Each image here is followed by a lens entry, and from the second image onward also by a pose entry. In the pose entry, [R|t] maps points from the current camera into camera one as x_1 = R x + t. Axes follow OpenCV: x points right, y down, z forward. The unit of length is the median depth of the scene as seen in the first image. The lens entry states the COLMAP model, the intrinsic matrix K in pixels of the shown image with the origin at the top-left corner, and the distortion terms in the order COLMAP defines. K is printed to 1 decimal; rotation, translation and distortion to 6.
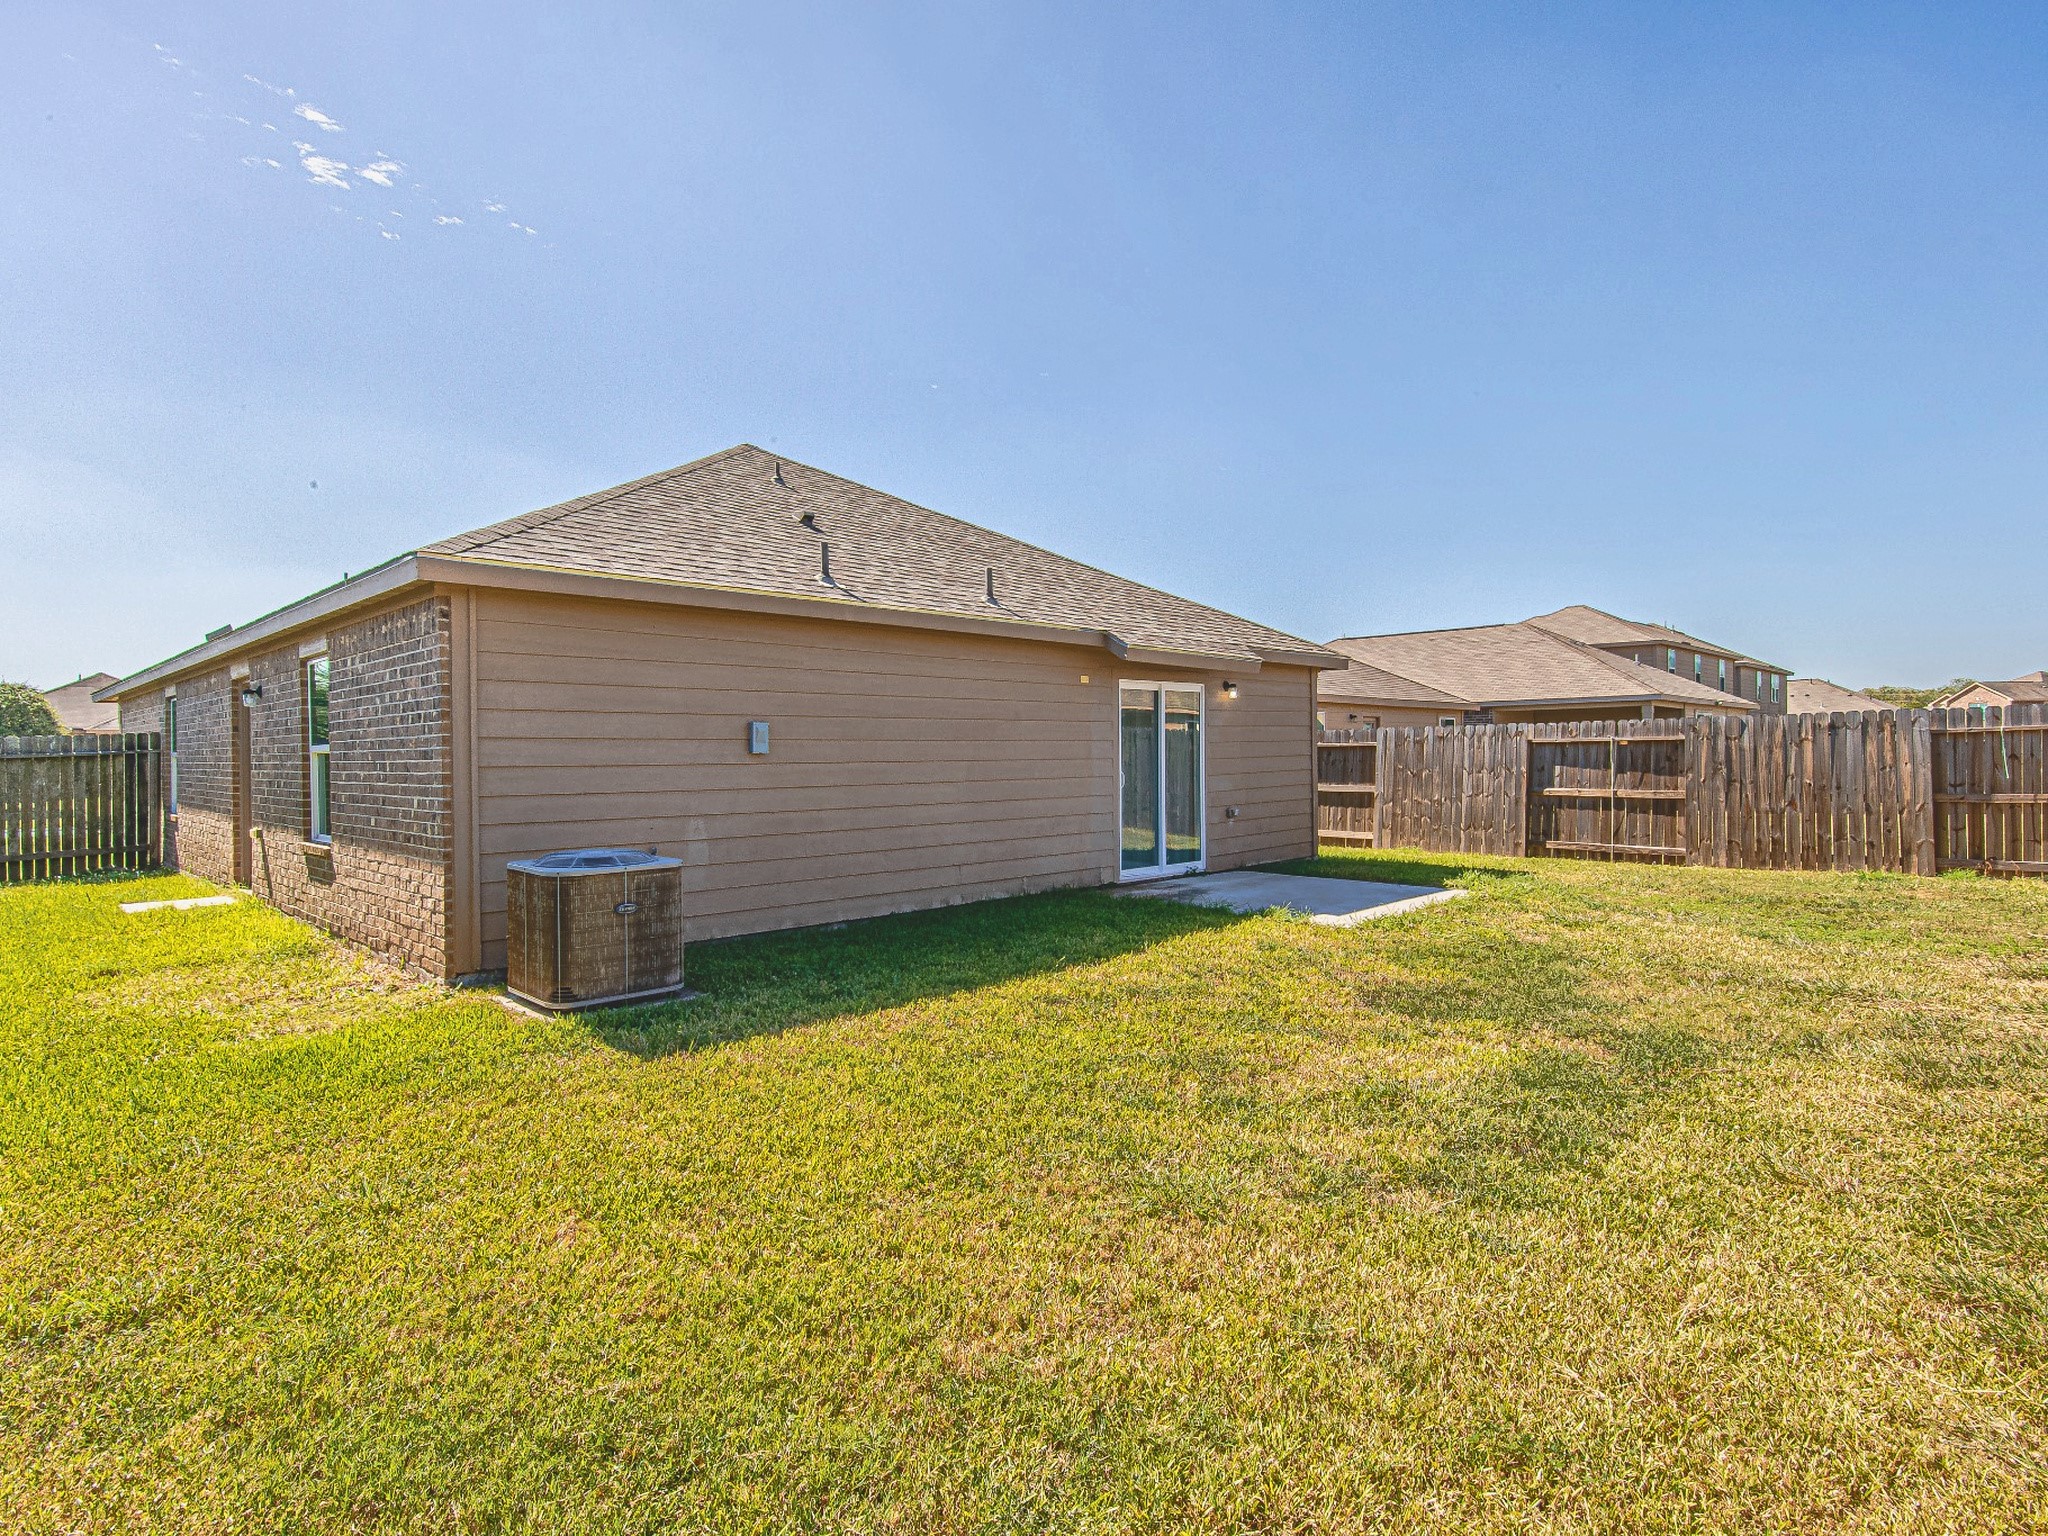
lens RADIAL K [[1105.4, 0, 1024.4], [0, 1105.4, 764.5], [0, 0, 1]] dist [-0.001819, -0.000144]
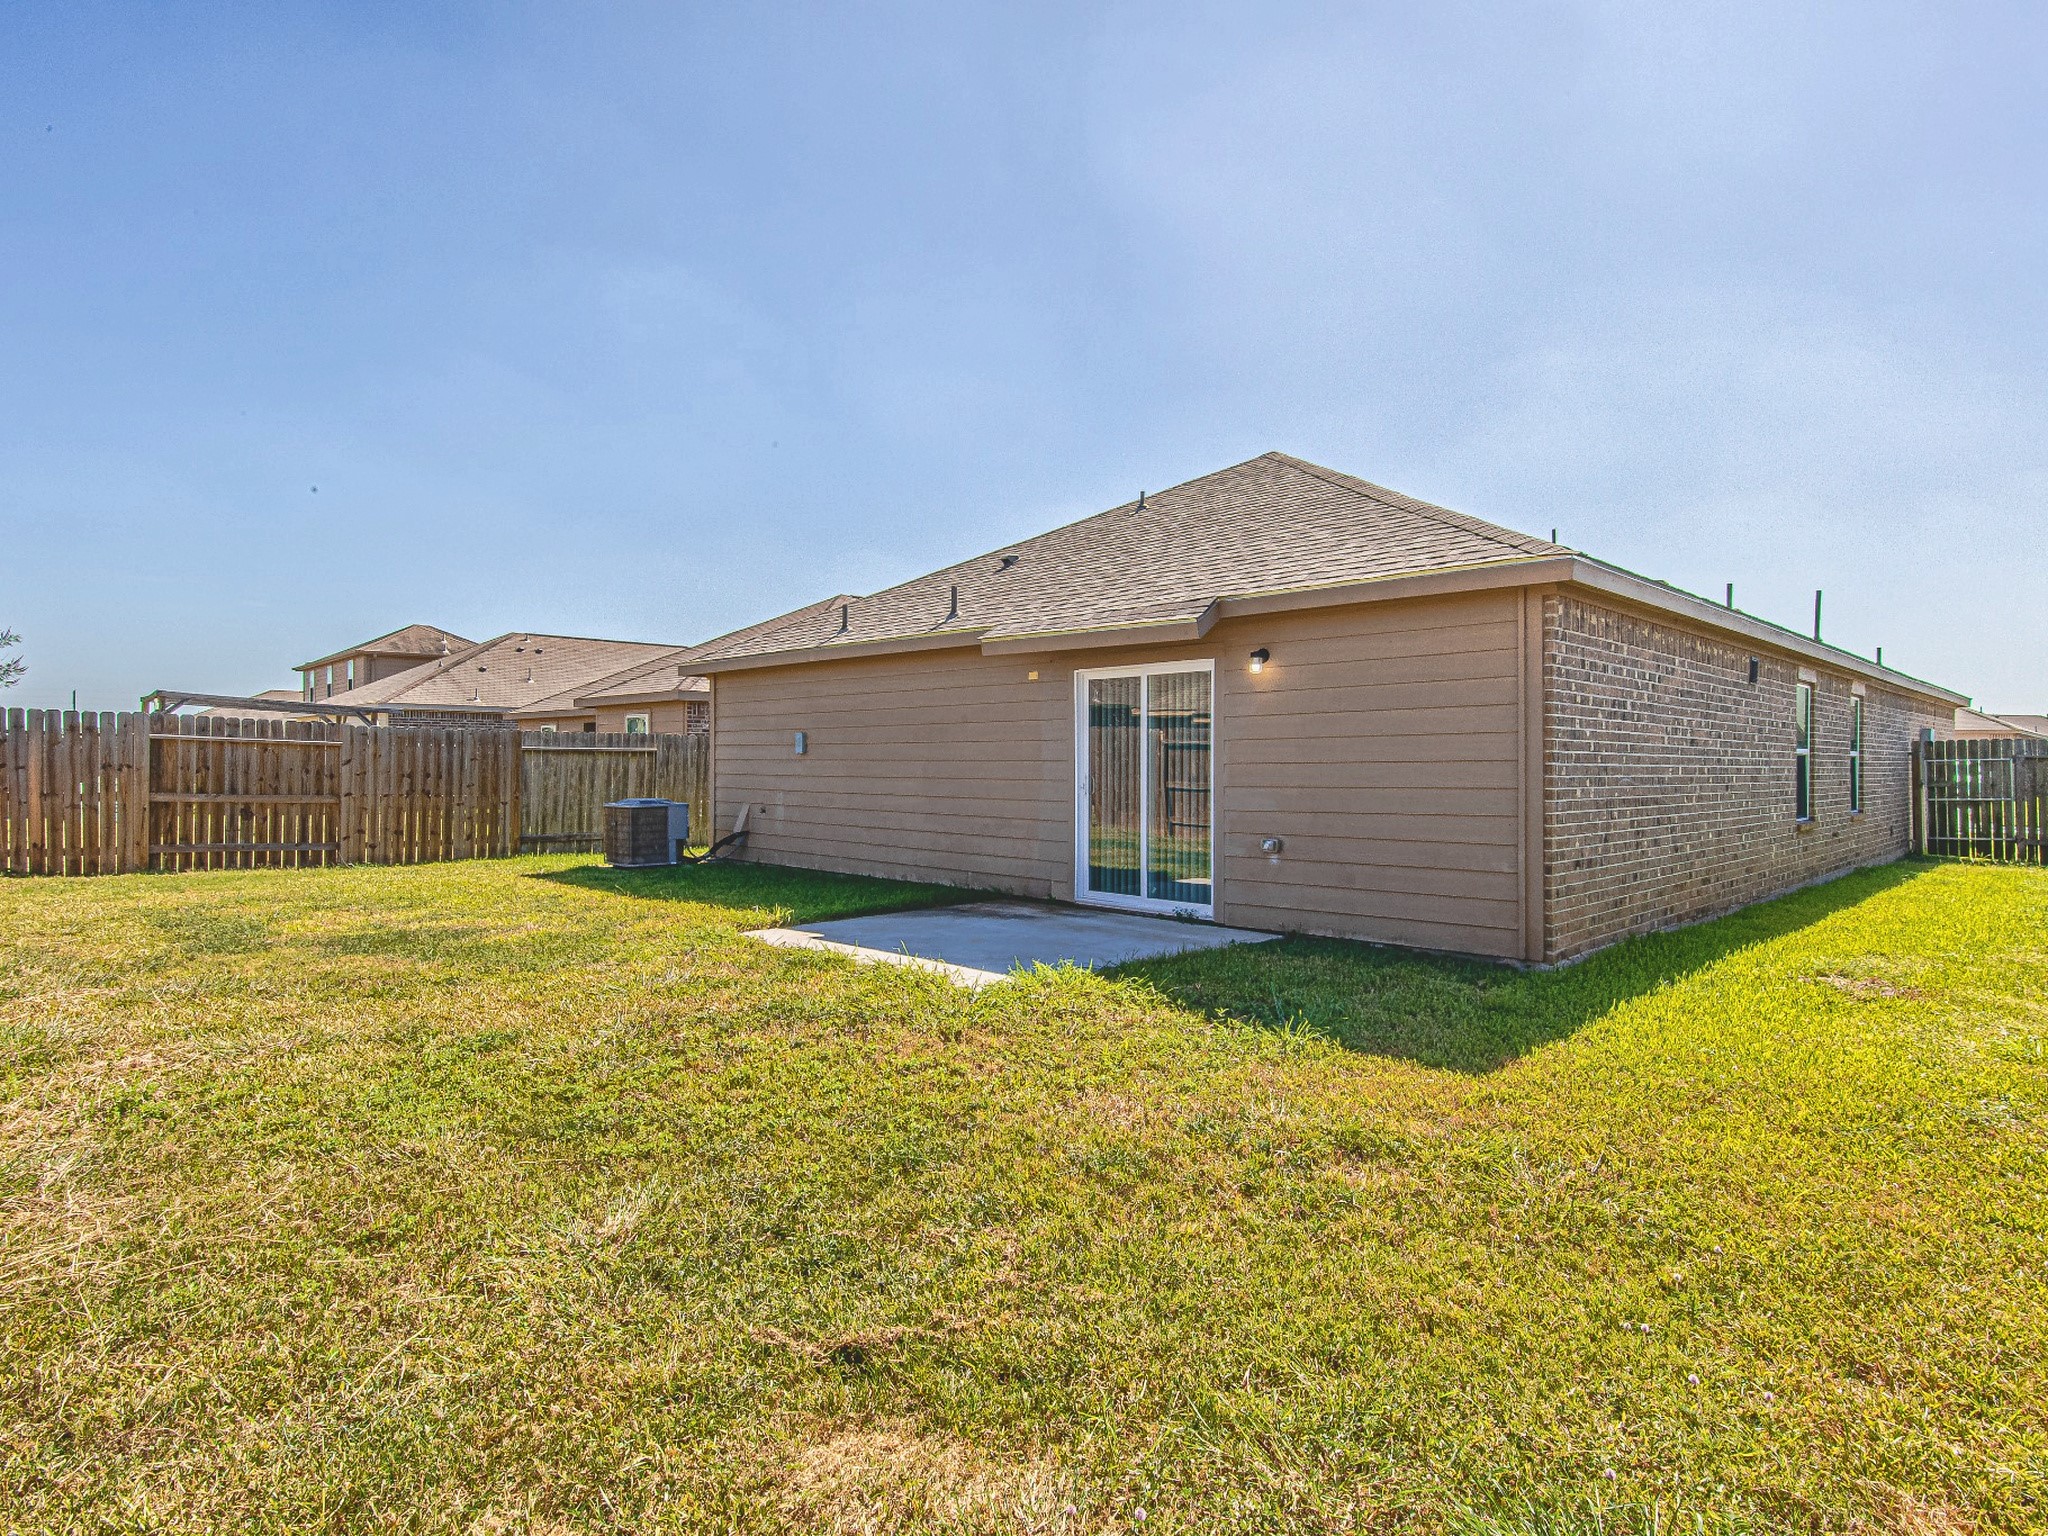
lens RADIAL K [[1105.4, 0, 1024.8], [0, 1105.4, 755.2], [0, 0, 1]] dist [-0.001819, -0.000144]
pose [[-0.011855, 0.011180, -0.999867, 1.075315], [-0.004397, 0.999927, 0.011233, -0.021663], [0.999920, 0.004529, -0.011805, 1.087963]]
